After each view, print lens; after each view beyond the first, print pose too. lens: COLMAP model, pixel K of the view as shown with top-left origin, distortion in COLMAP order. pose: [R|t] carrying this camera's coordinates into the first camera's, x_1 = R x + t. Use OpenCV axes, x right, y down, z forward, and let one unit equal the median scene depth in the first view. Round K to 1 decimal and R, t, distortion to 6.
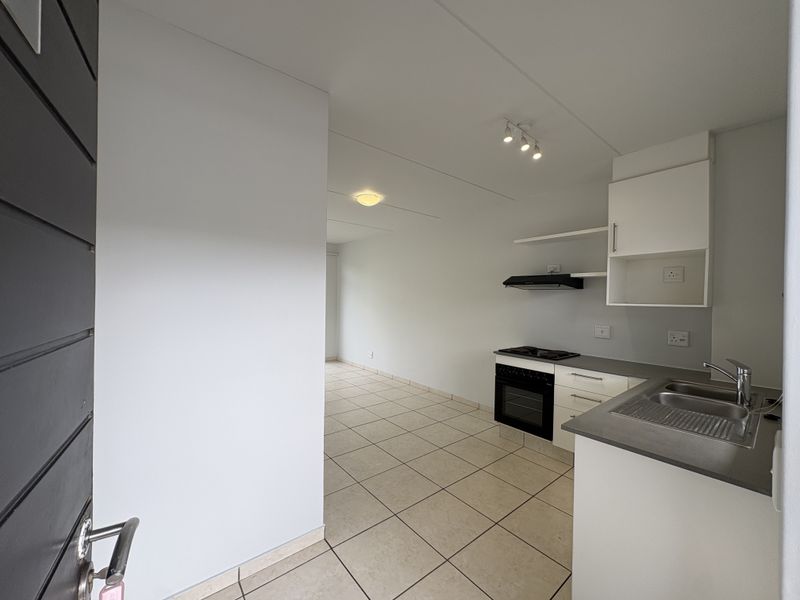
lens RADIAL K [[318.1, 0, 400.0], [0, 318.1, 300.0], [0, 0, 1]] dist [-0.000864, -0.000006]
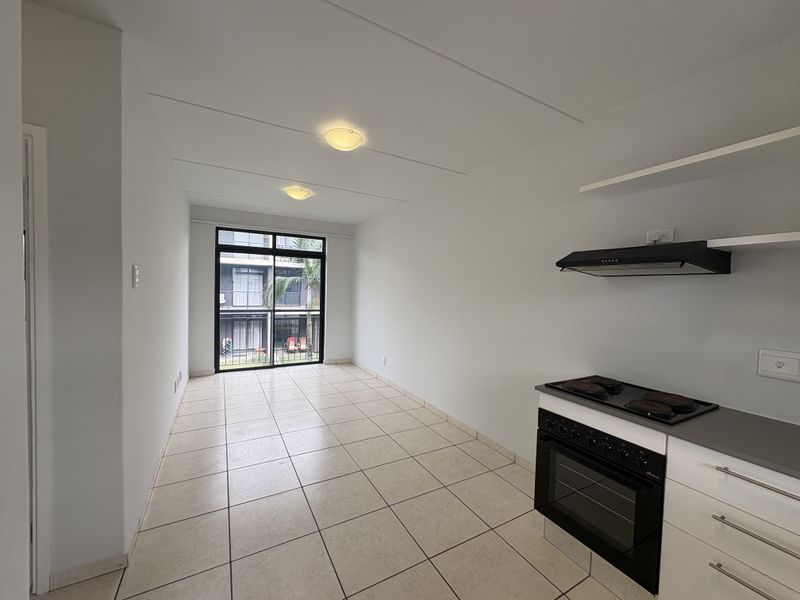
lens RADIAL K [[318.1, 0, 400.0], [0, 318.1, 300.0], [0, 0, 1]] dist [-0.000864, -0.000006]
pose [[0.985067, 0.015131, -0.171504, 0.161539], [-0.011127, 0.999643, 0.024286, -0.000545], [0.171811, -0.022015, 0.984884, 0.433301]]
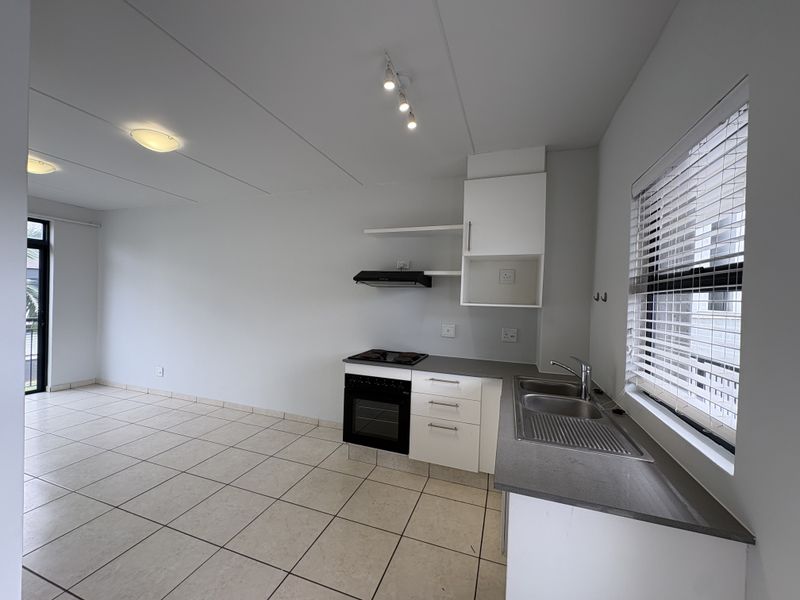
lens RADIAL K [[318.1, 0, 400.0], [0, 318.1, 300.0], [0, 0, 1]] dist [-0.000864, -0.000006]
pose [[0.851151, 0.002474, 0.524916, -0.017604], [-0.011301, 0.999843, 0.013613, -0.008878], [-0.524800, -0.017519, 0.851045, 0.221490]]
